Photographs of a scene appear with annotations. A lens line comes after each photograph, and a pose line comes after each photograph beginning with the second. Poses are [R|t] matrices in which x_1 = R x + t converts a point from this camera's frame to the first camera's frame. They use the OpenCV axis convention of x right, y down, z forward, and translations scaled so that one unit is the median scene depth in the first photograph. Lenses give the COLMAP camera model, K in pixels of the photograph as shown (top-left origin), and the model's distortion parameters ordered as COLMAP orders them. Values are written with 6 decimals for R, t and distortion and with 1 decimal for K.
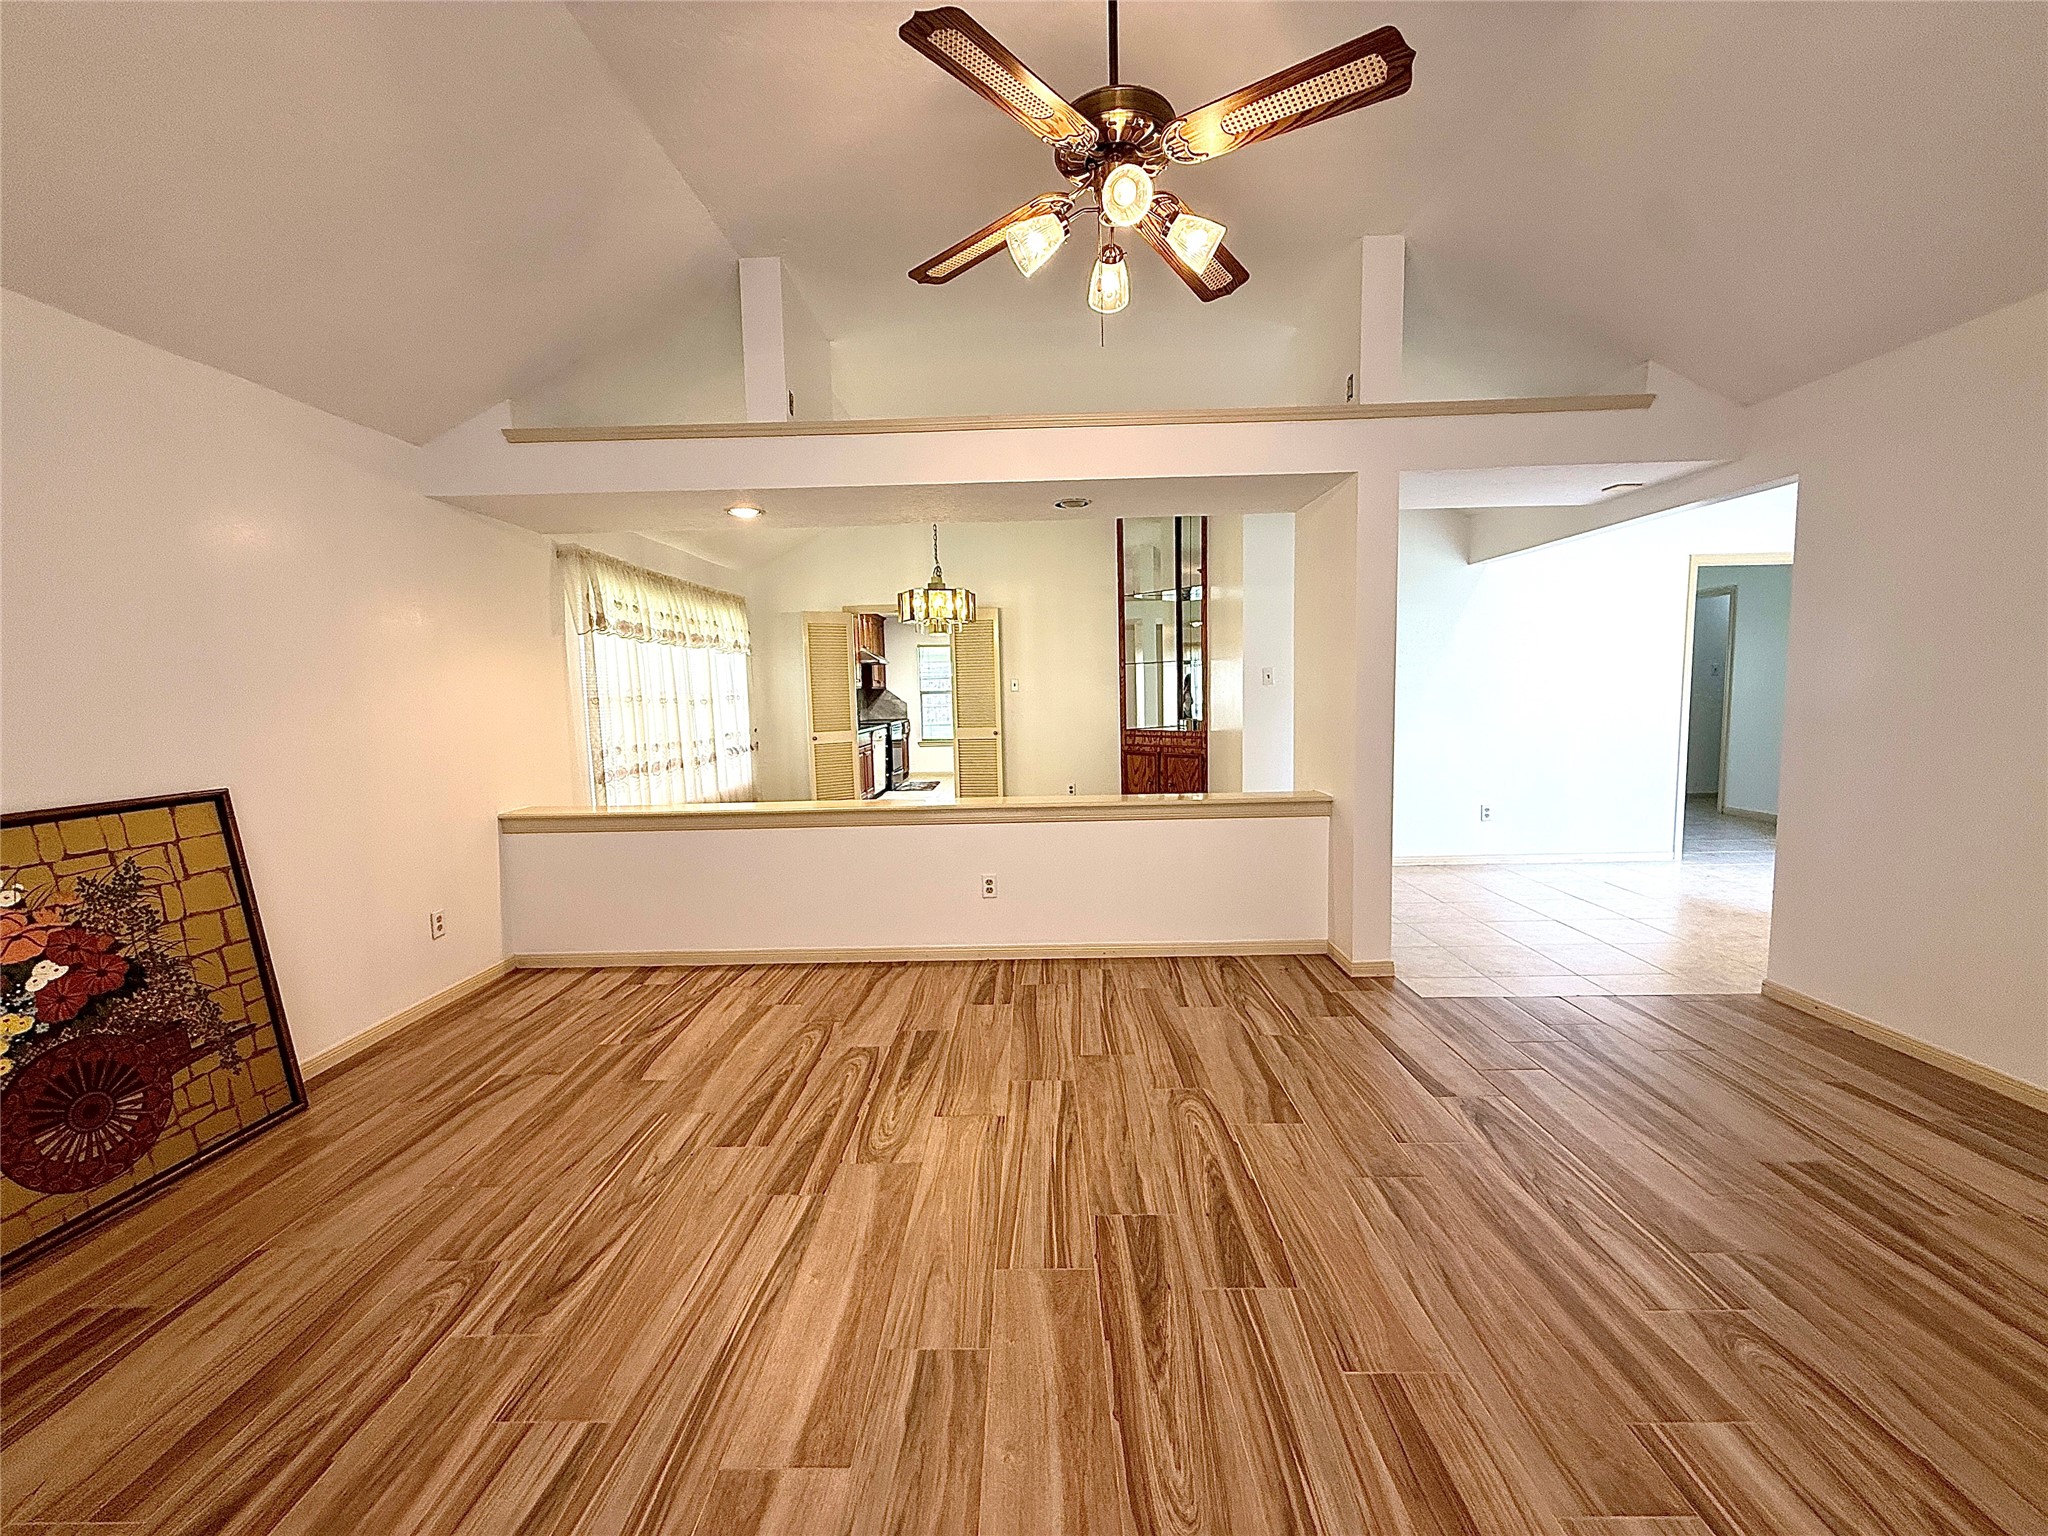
lens RADIAL K [[810.3, 0, 1022.4], [0, 810.3, 770.5], [0, 0, 1]] dist [0.003397, -0.000050]
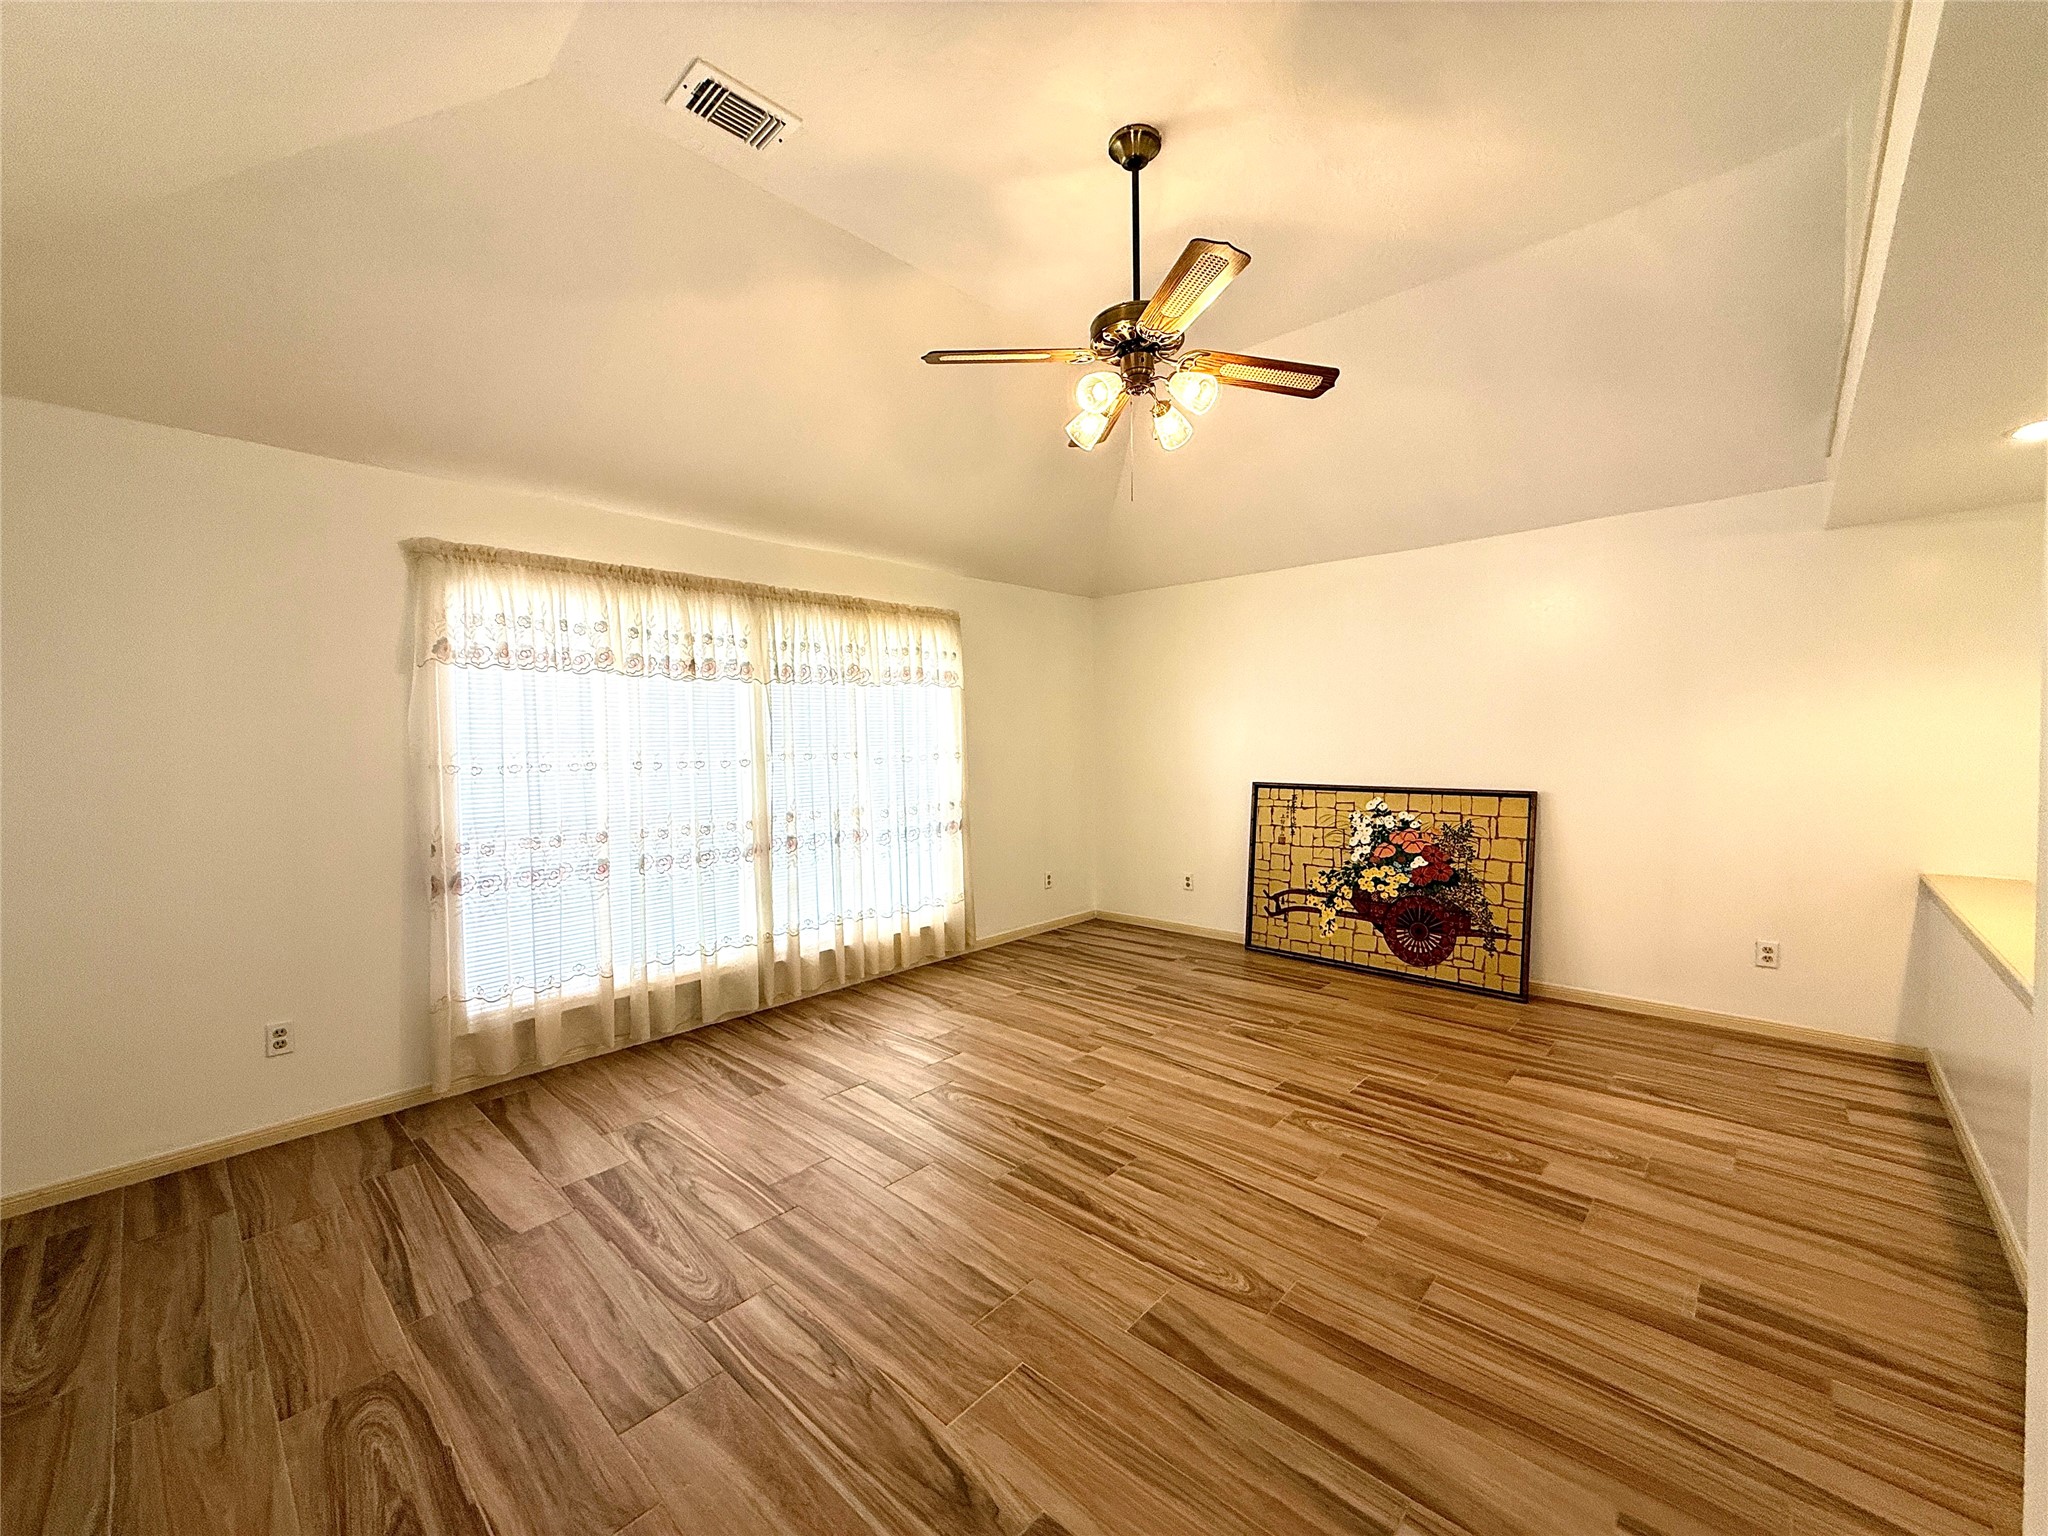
lens RADIAL K [[810.3, 0, 1015.9], [0, 810.3, 776.0], [0, 0, 1]] dist [0.003397, -0.000050]
pose [[-0.670263, 0.063989, -0.739360, 0.397425], [-0.045335, 0.990885, 0.126856, -0.073216], [0.740738, 0.118546, -0.661252, 0.572626]]
